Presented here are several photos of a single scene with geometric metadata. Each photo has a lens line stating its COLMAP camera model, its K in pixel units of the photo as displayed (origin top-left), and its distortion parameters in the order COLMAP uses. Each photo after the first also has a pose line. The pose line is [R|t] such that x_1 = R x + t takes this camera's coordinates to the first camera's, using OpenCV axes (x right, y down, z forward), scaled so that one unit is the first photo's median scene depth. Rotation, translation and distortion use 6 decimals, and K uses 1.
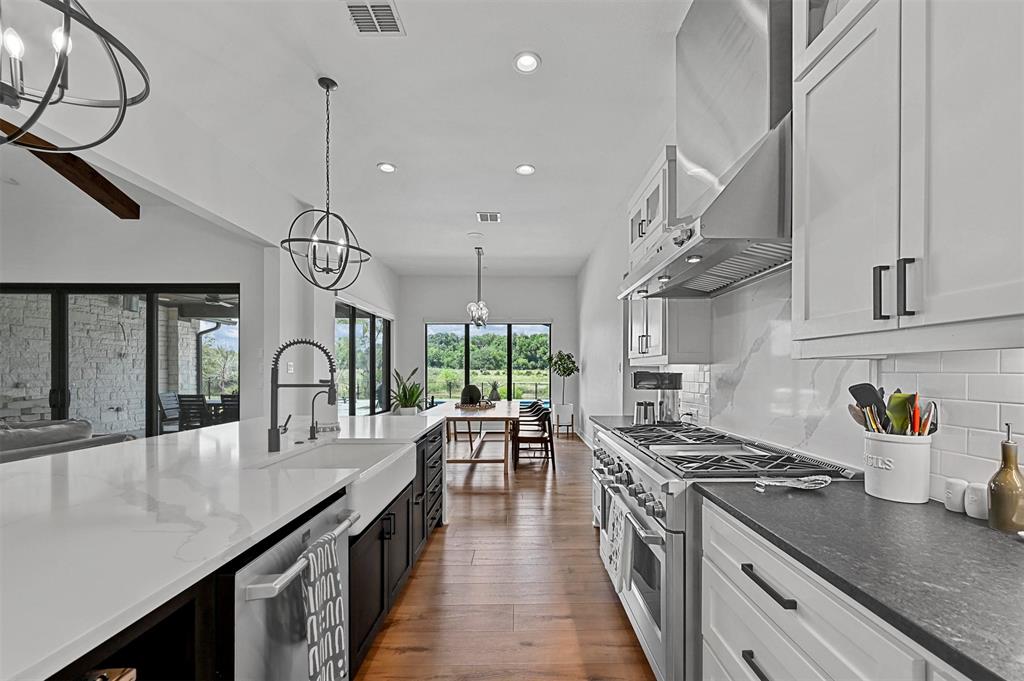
lens RADIAL K [[413.8, 0, 514.6], [0, 413.8, 372.0], [0, 0, 1]] dist [0.001489, -0.000486]
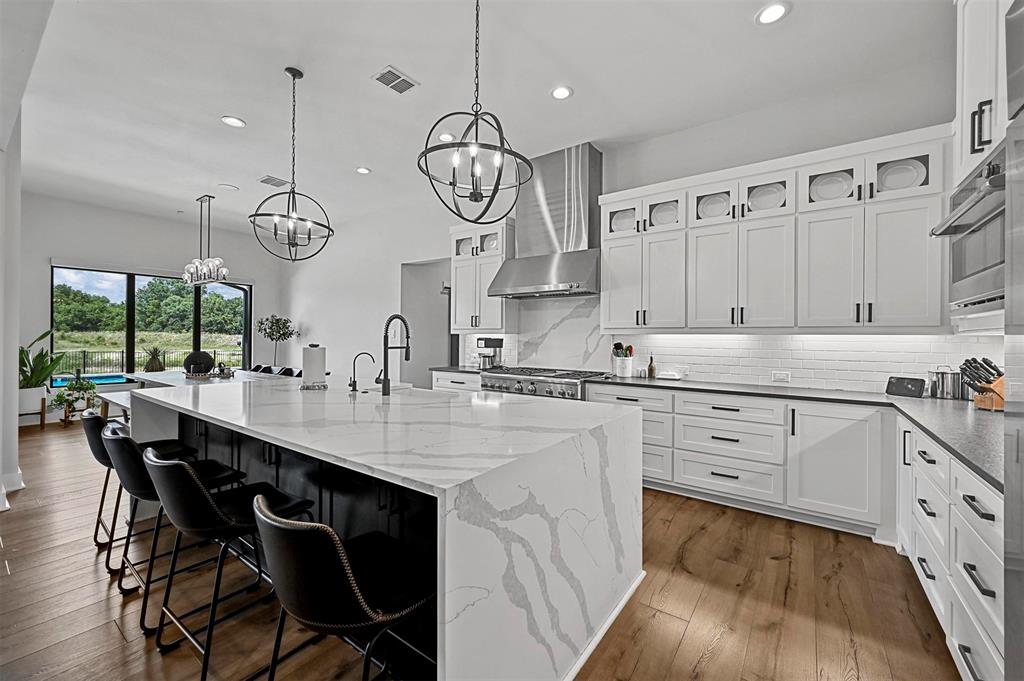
lens RADIAL K [[413.8, 0, 512.8], [0, 413.8, 340.8], [0, 0, 1]] dist [0.001489, -0.000486]
pose [[0.569170, -0.002937, 0.822215, -1.072042], [-0.005489, 0.999958, 0.007372, -0.002009], [-0.822201, -0.008709, 0.569130, -0.077126]]
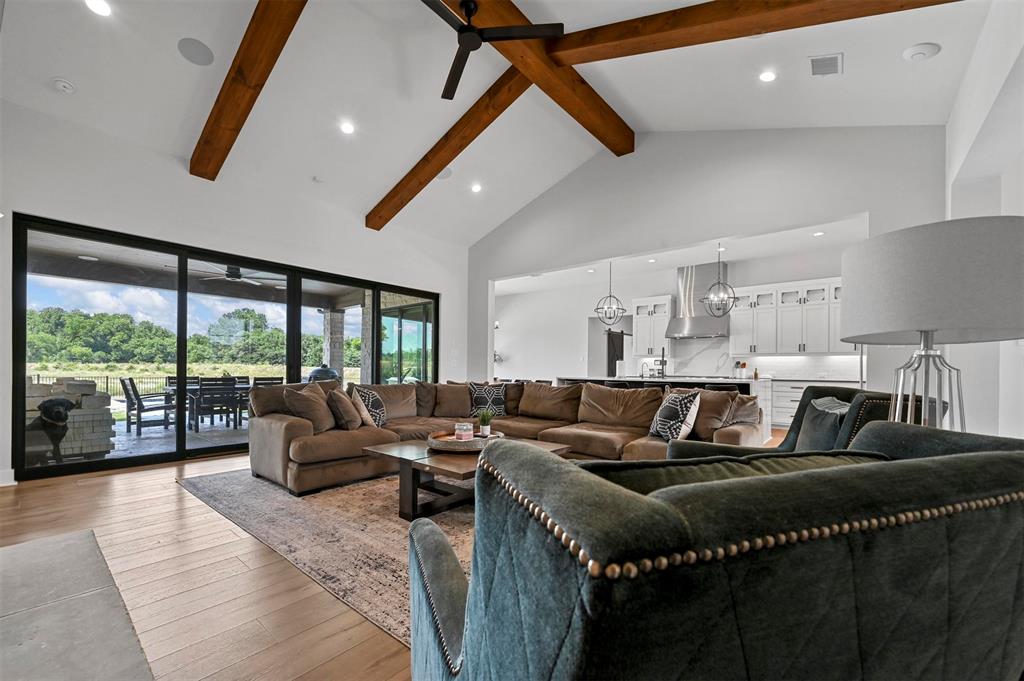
lens RADIAL K [[413.8, 0, 518.0], [0, 413.8, 370.4], [0, 0, 1]] dist [0.001489, -0.000486]
pose [[0.610457, -0.000384, 0.792049, -2.856667], [-0.002501, 0.999994, 0.002412, 0.071997], [-0.792046, -0.003453, 0.610452, -0.106584]]
